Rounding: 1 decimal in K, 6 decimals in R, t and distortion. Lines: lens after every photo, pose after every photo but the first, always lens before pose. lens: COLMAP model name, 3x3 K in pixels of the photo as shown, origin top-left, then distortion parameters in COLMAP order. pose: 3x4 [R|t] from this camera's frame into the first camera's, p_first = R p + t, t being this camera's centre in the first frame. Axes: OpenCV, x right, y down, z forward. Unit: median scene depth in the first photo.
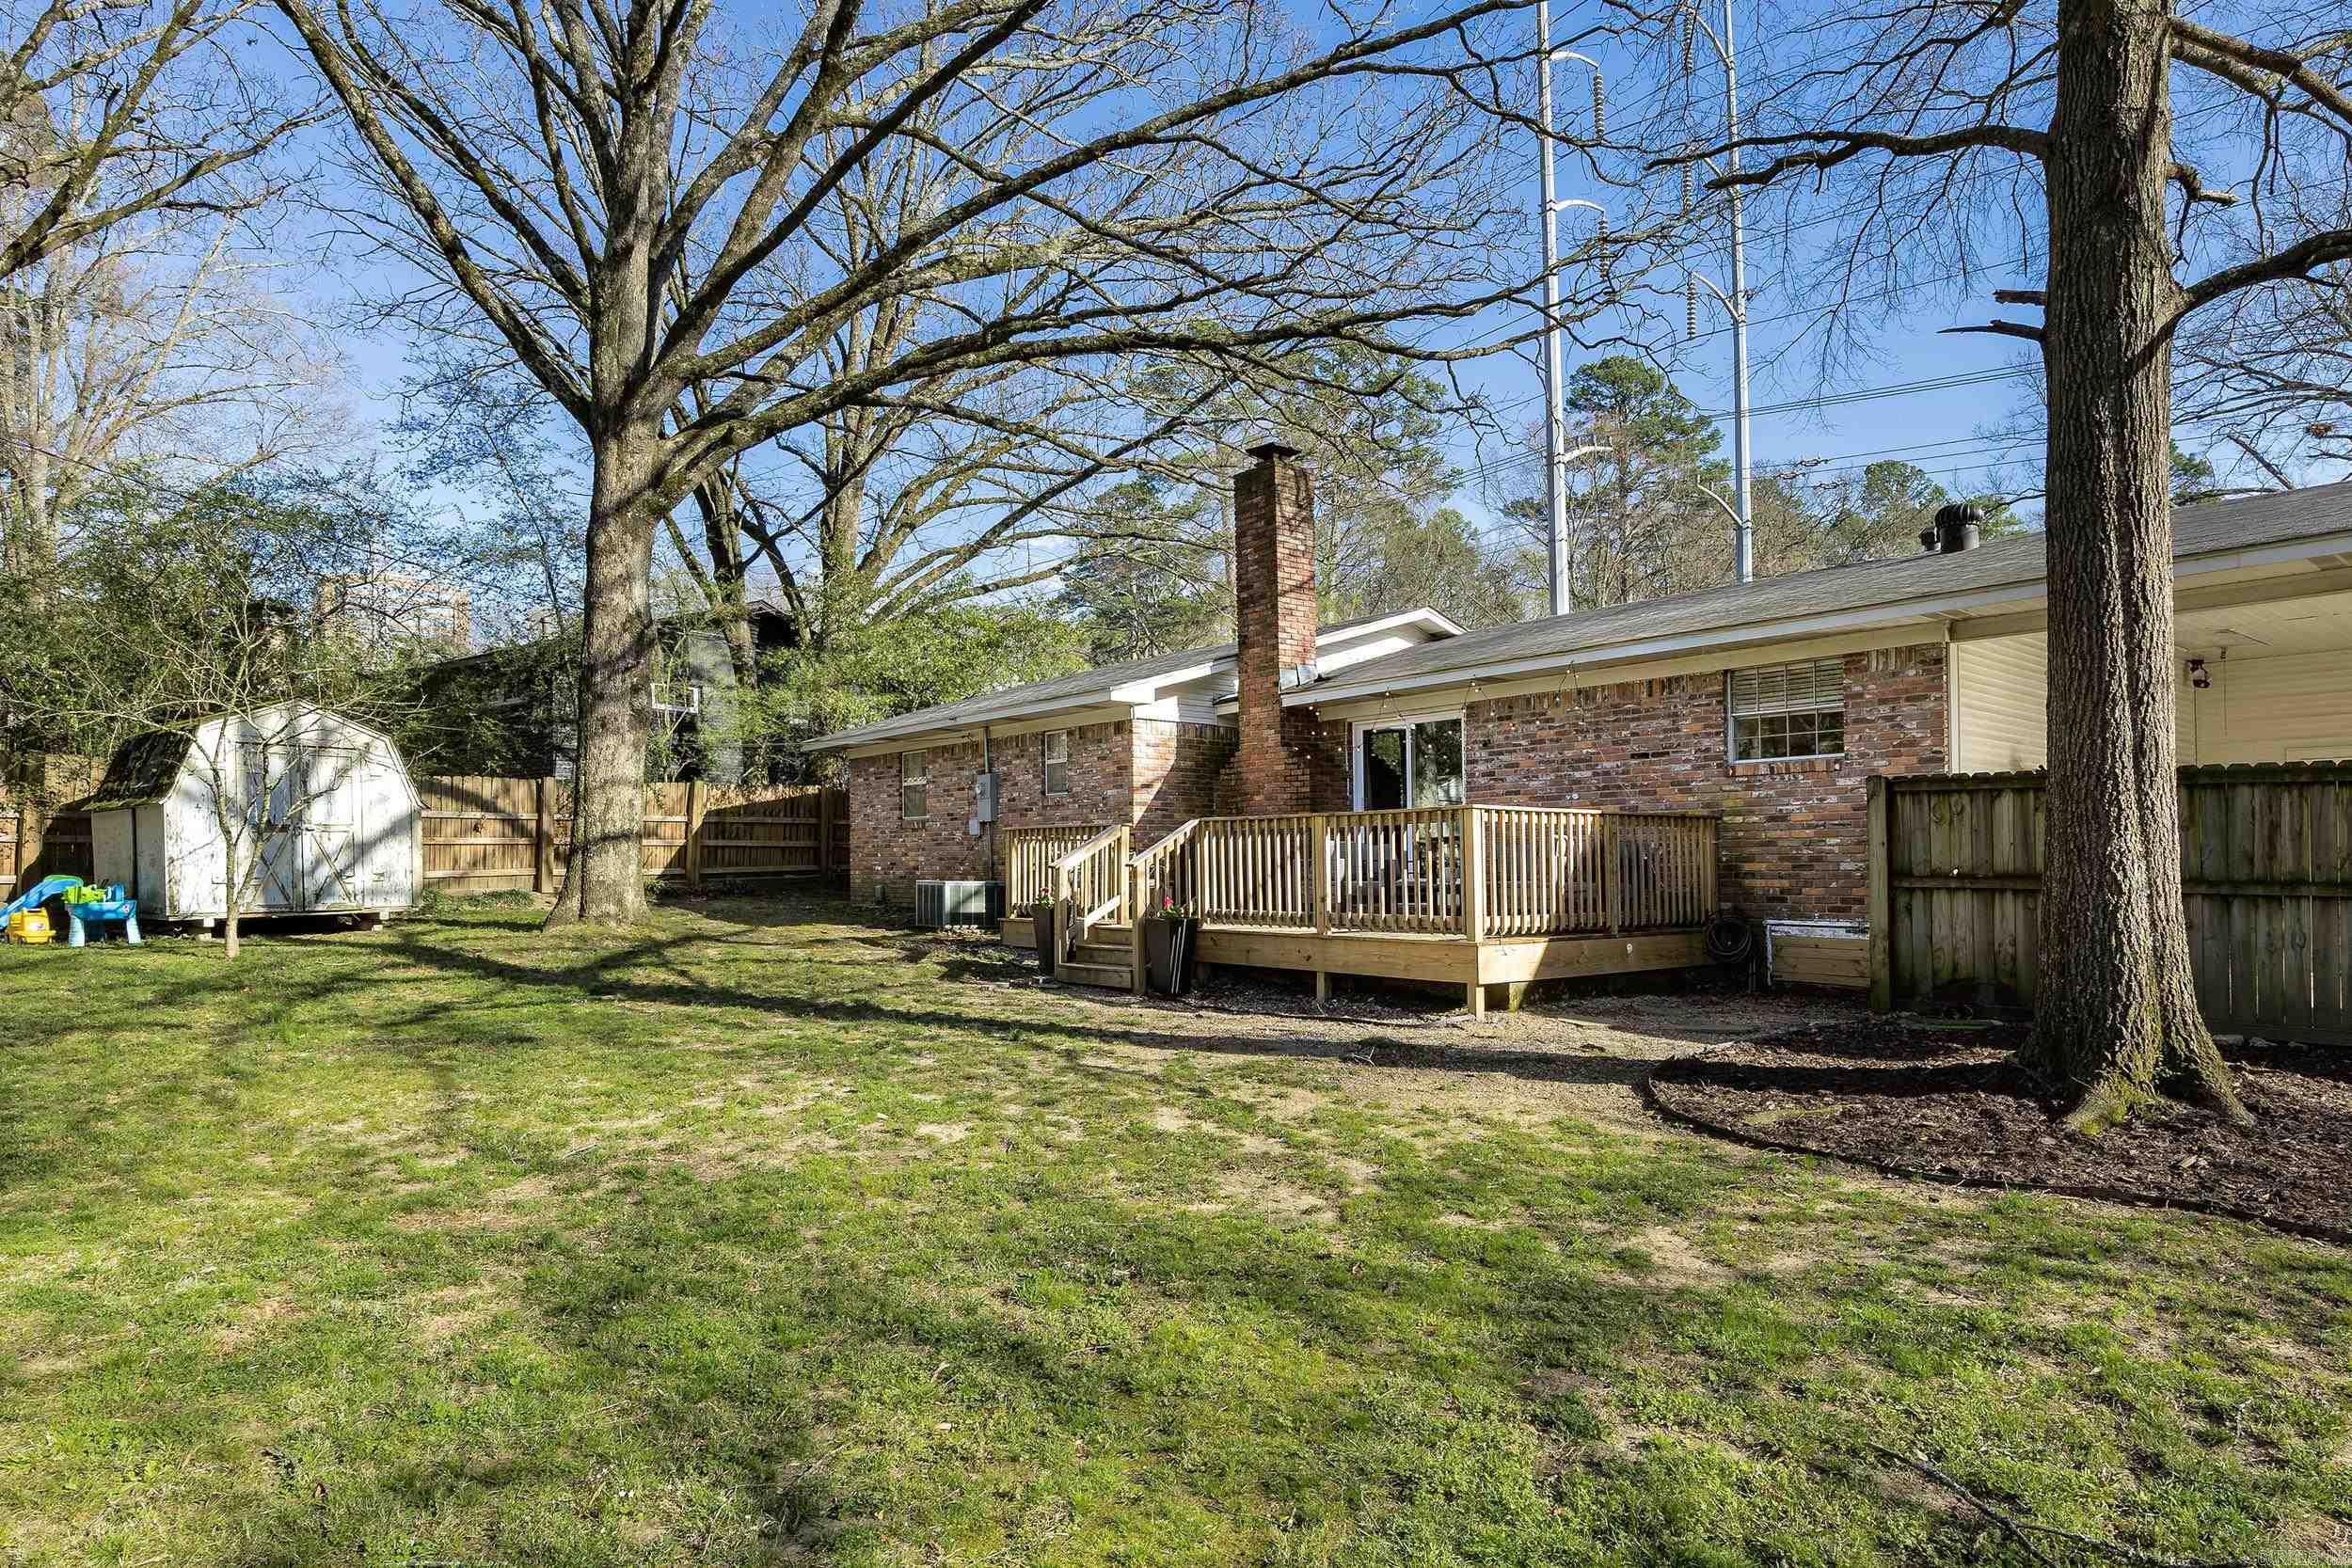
lens RADIAL K [[2124.8, 0, 1176.0], [0, 2124.8, 784.0], [0, 0, 1]] dist [-0.049666, -0.004460]
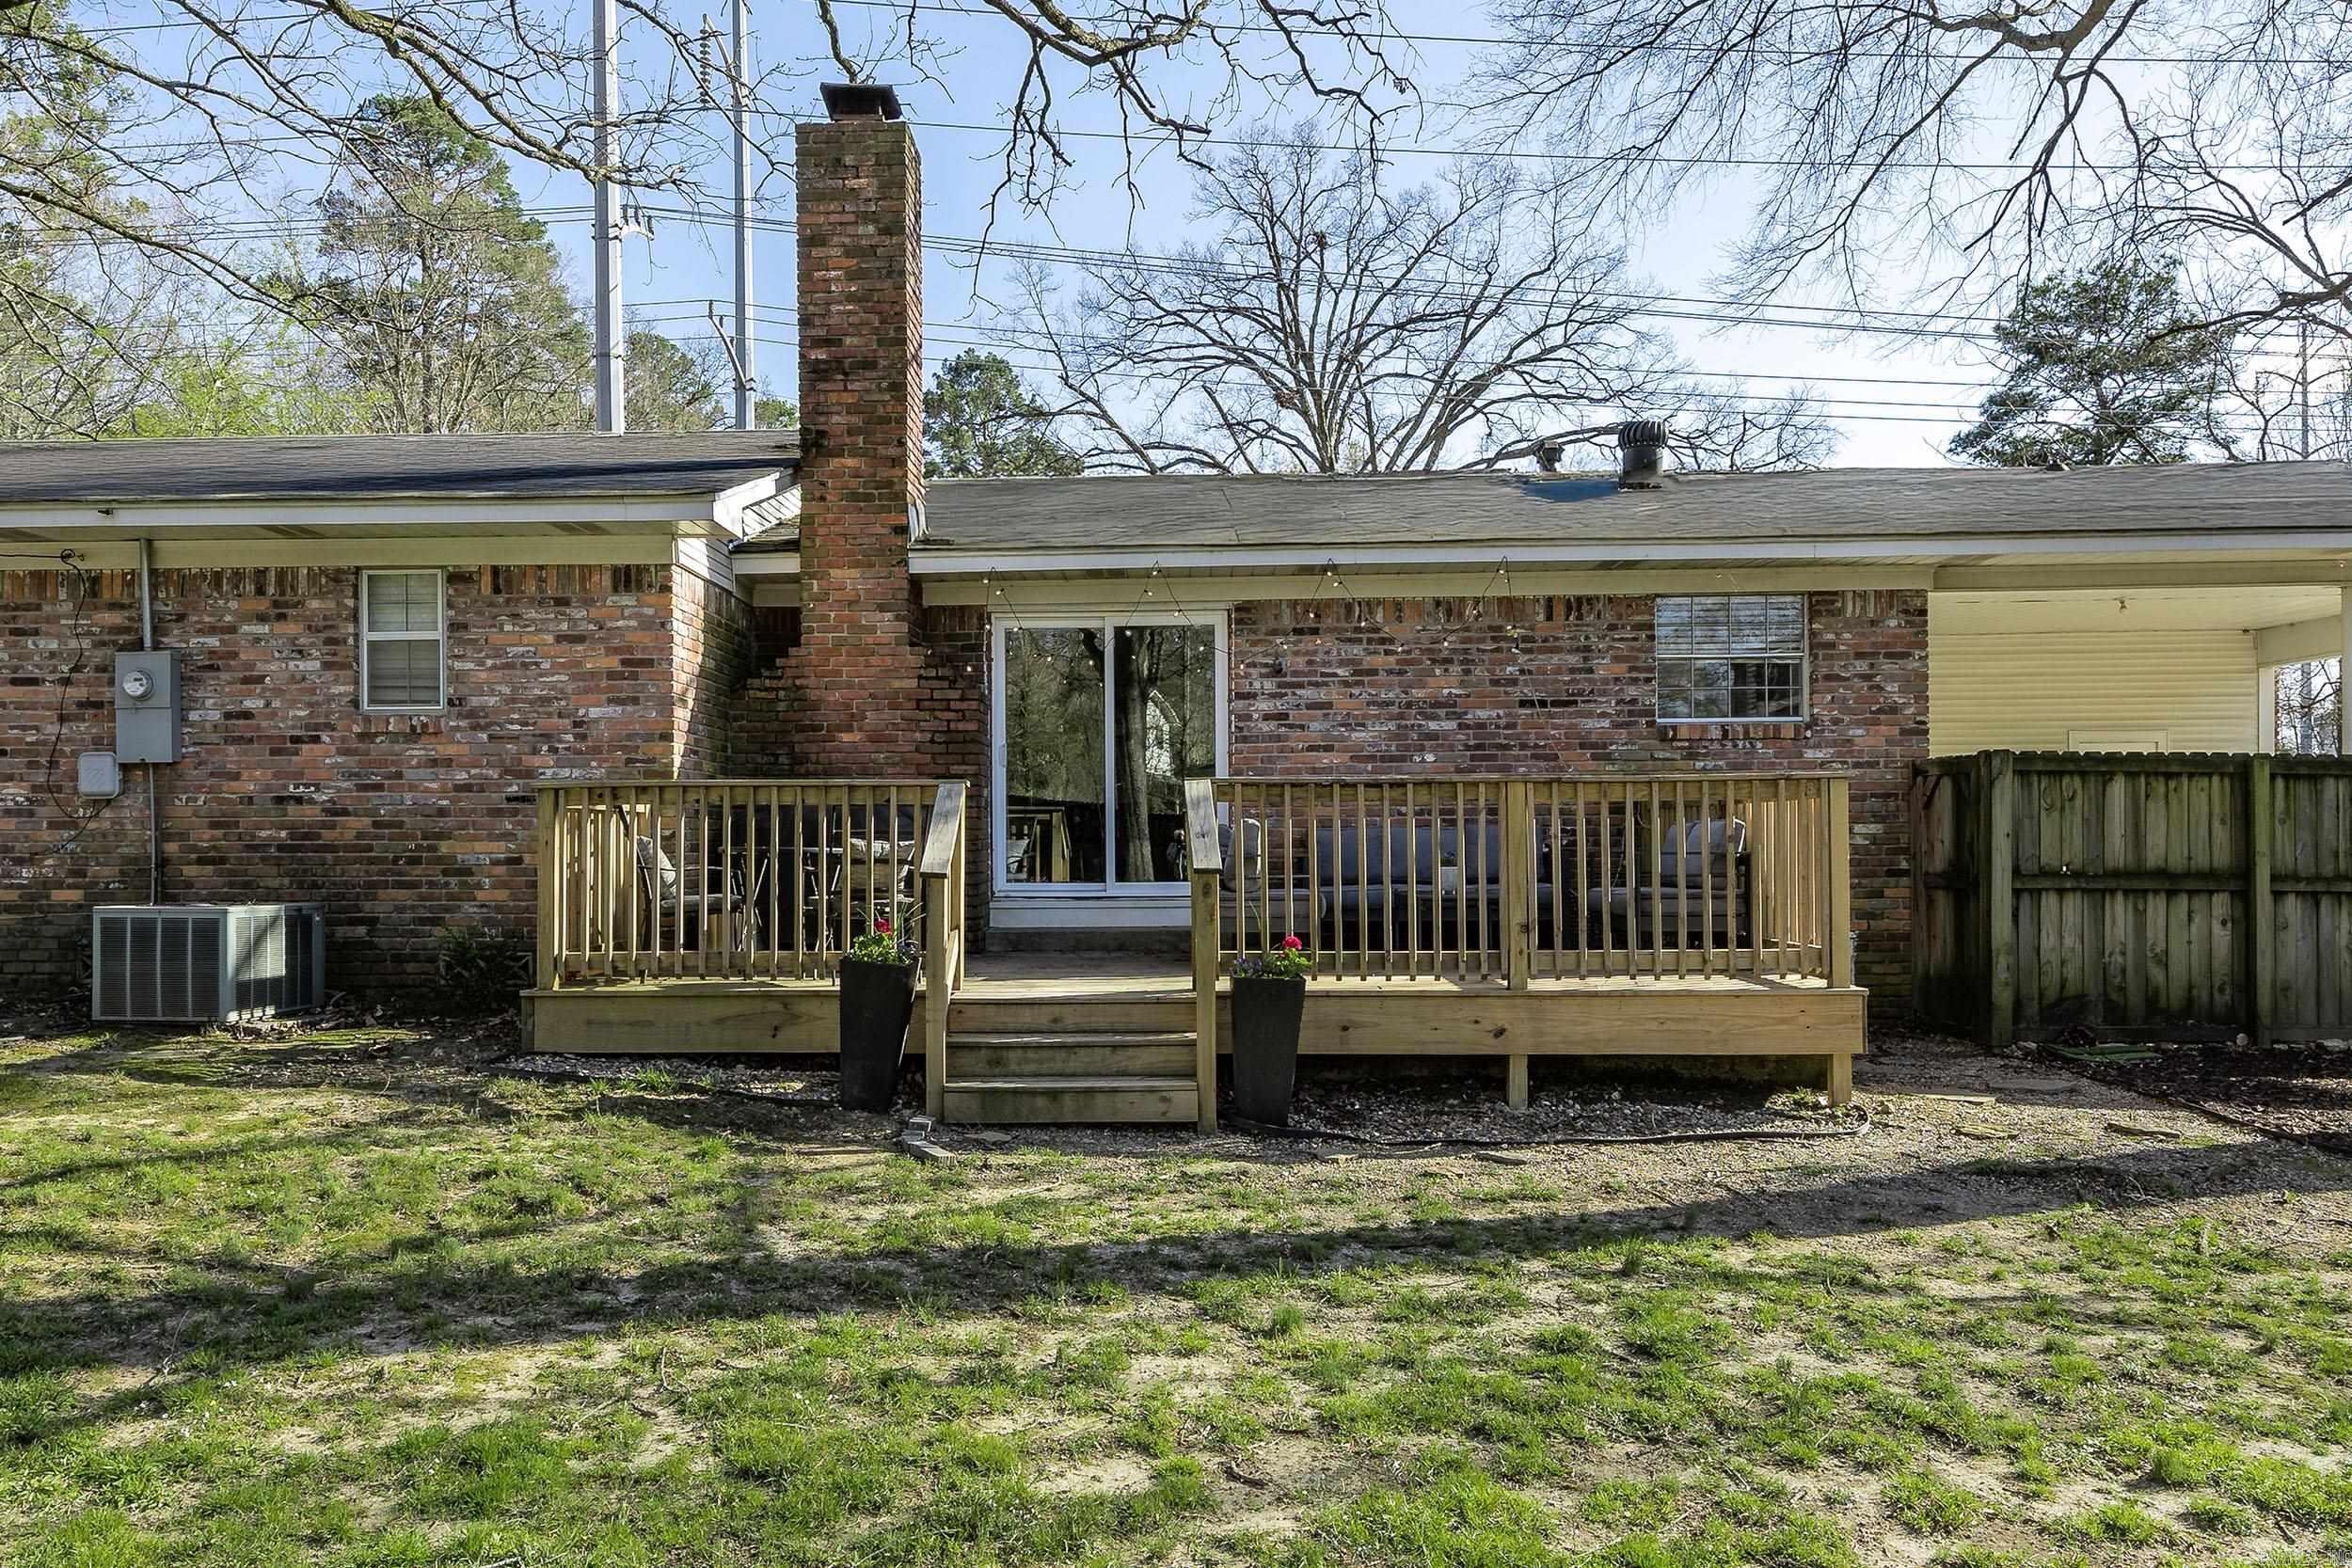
lens RADIAL K [[2124.8, 0, 1176.0], [0, 2124.8, 784.0], [0, 0, 1]] dist [-0.049666, -0.004460]
pose [[0.489227, 0.024207, 0.871820, -0.436926], [-0.034700, 0.999363, -0.008276, 0.022484], [-0.871466, -0.026204, 0.489756, 0.743429]]
